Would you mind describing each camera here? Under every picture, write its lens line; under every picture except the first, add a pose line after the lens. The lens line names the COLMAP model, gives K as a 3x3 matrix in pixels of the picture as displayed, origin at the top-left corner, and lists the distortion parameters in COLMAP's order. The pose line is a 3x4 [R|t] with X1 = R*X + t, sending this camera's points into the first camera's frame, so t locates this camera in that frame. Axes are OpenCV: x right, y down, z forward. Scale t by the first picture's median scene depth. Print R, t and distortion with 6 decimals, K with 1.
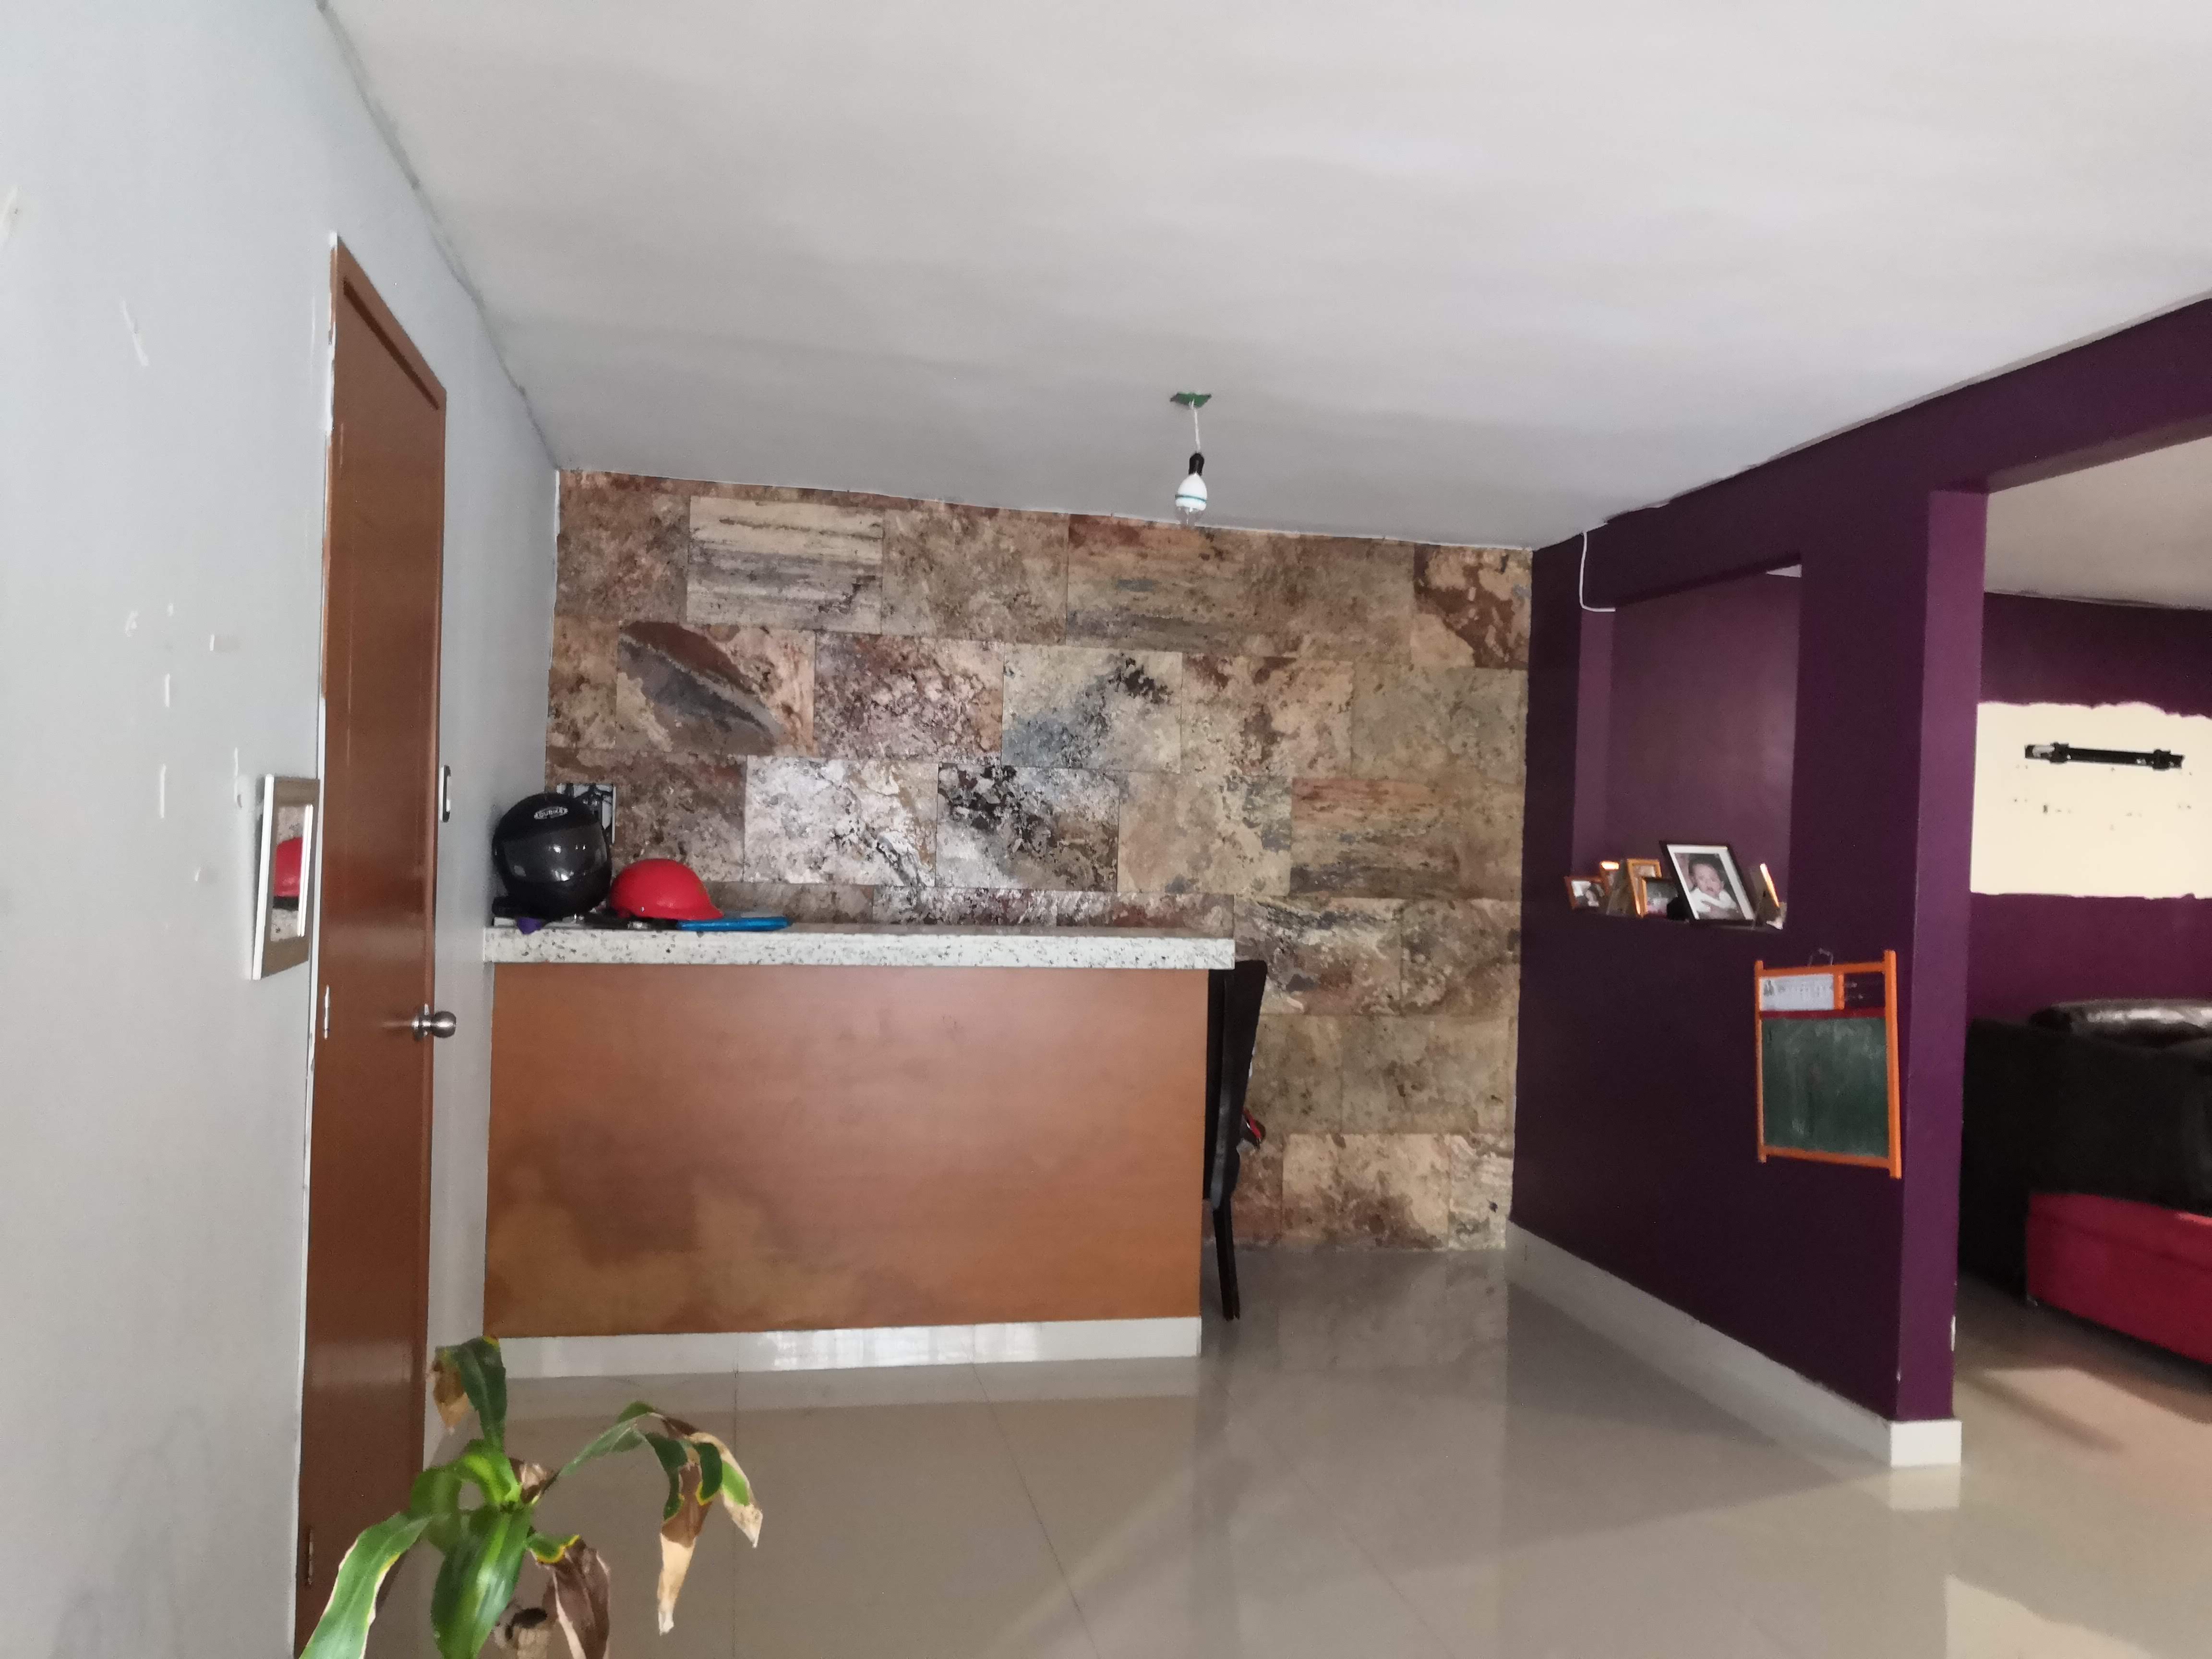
lens RADIAL K [[1737.4, 0, 1095.9], [0, 1737.4, 847.6], [0, 0, 1]] dist [0.007199, 0.009415]
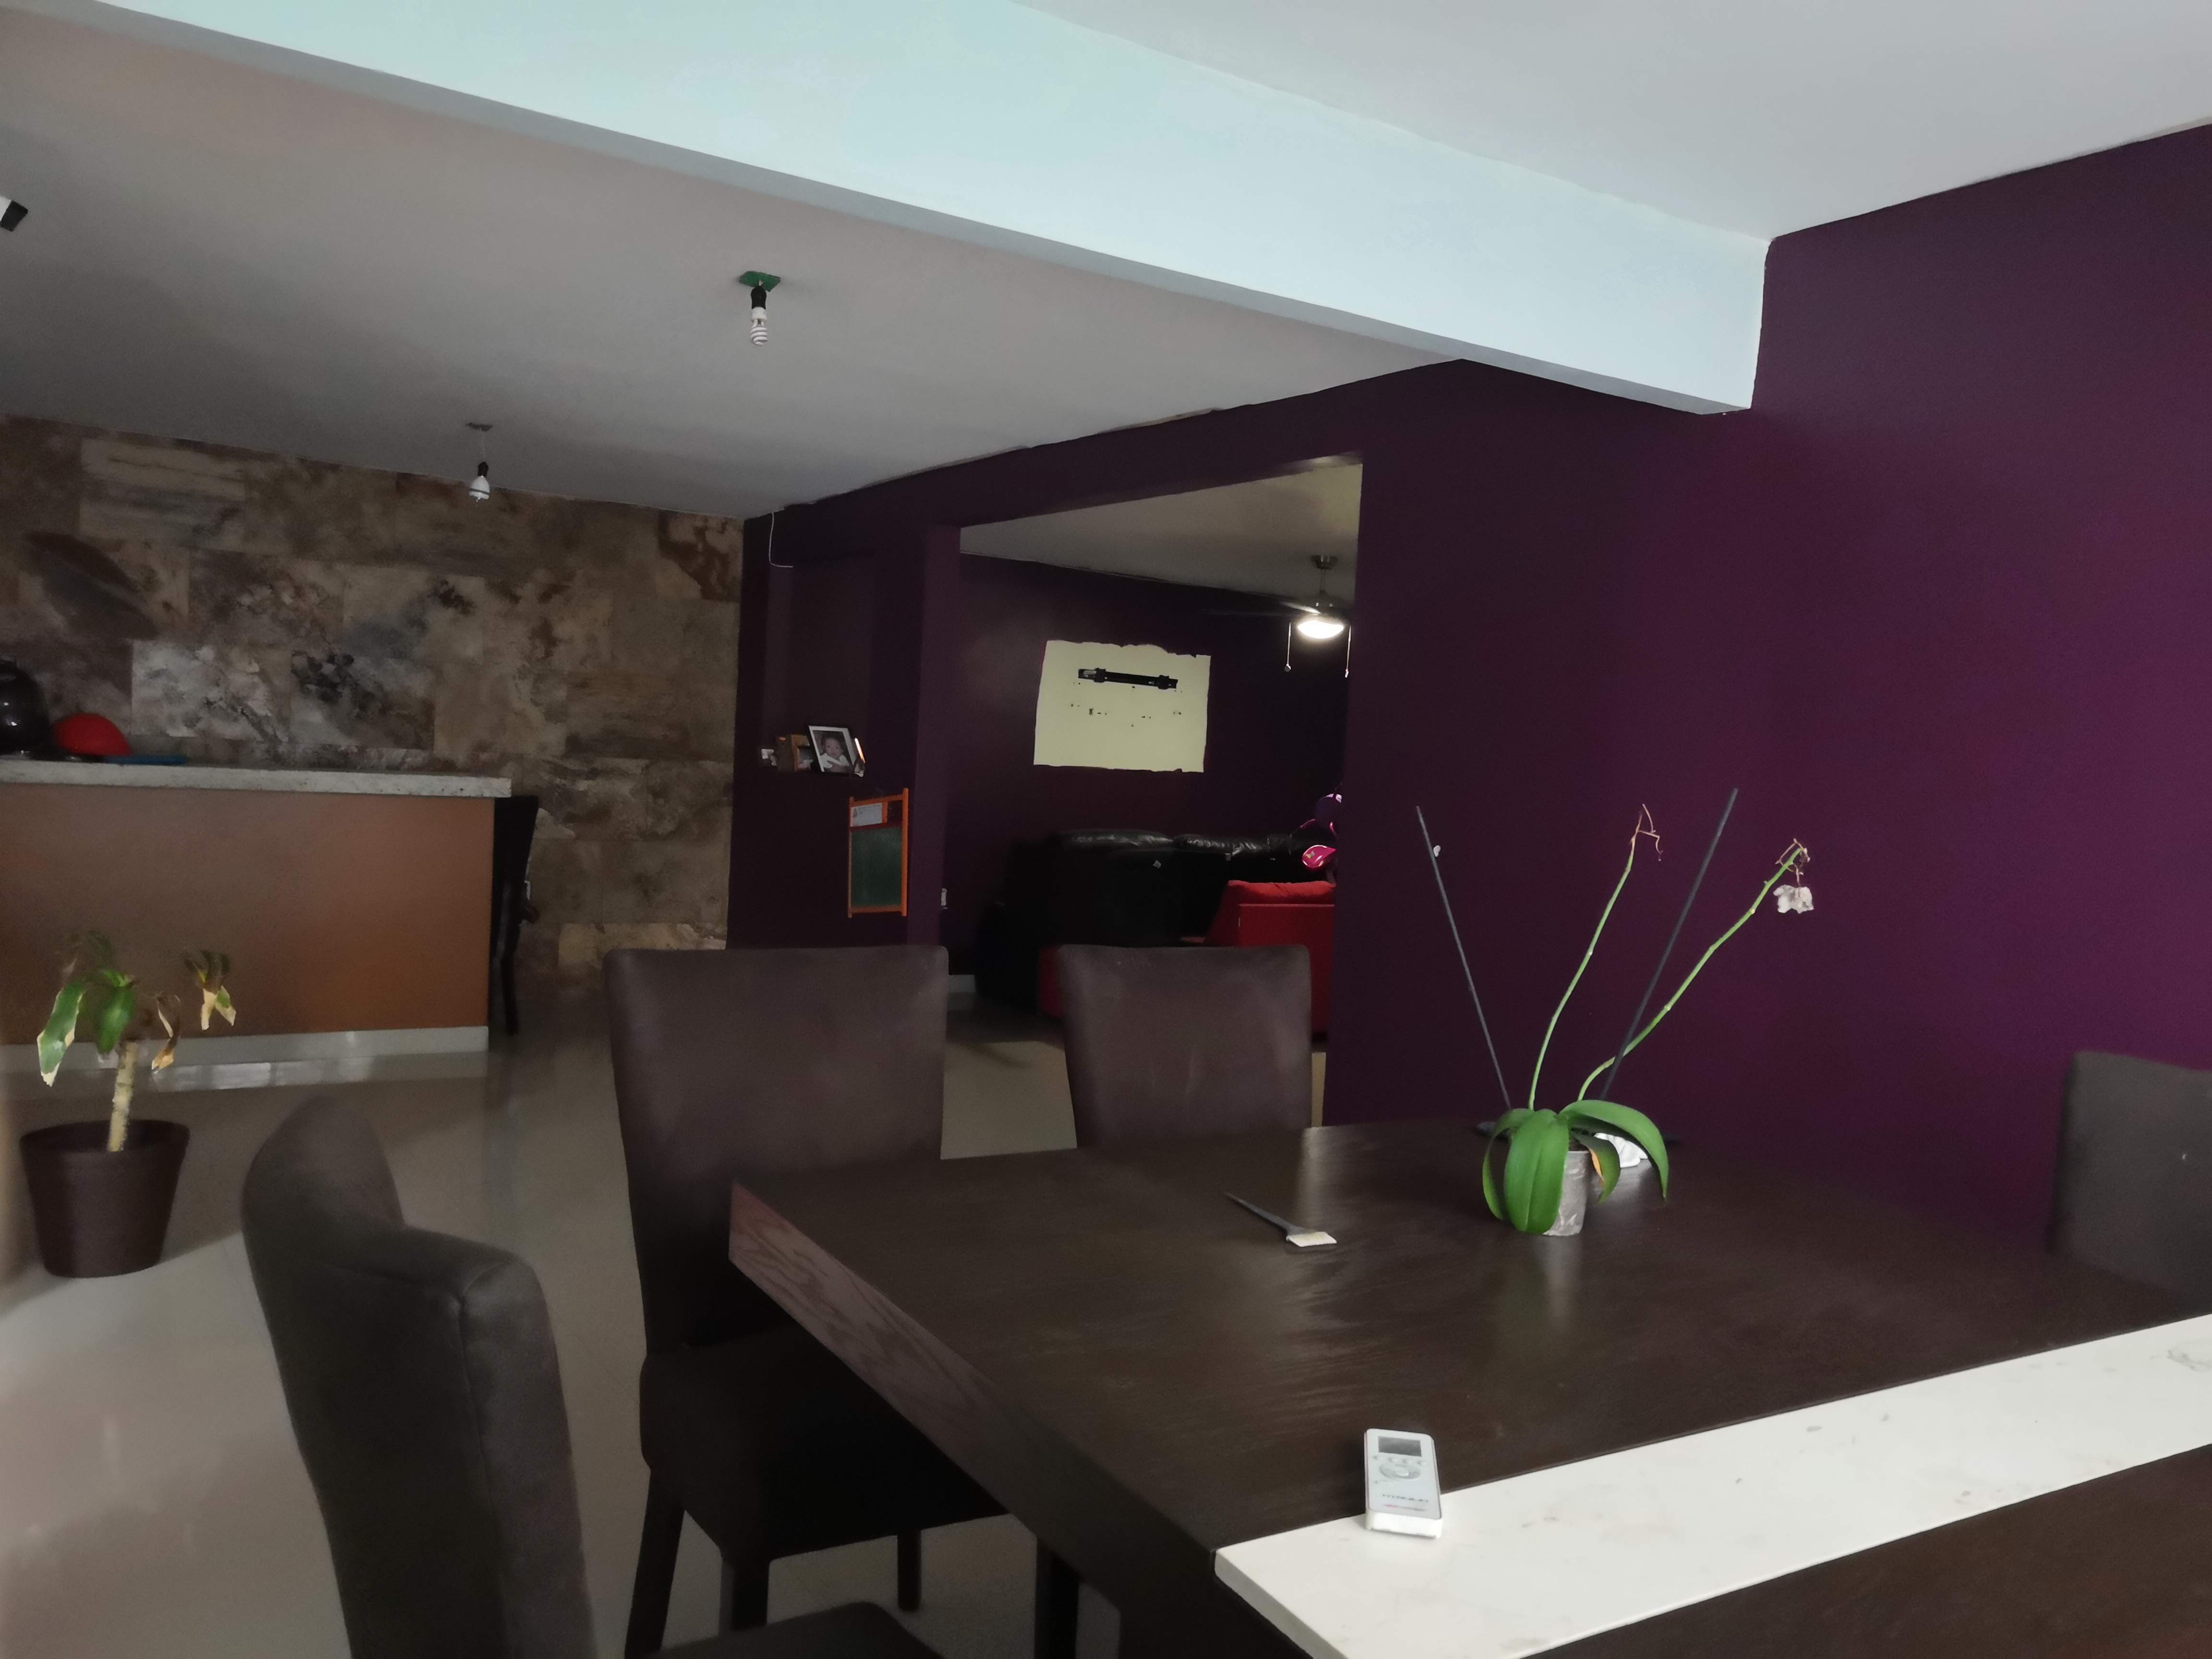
lens RADIAL K [[1737.4, 0, 1095.9], [0, 1737.4, 847.6], [0, 0, 1]] dist [0.007199, 0.009415]
pose [[0.934942, 0.002266, 0.354794, 0.014266], [-0.024747, 0.997961, 0.058838, 0.008954], [-0.353937, -0.063790, 0.933091, -0.493467]]
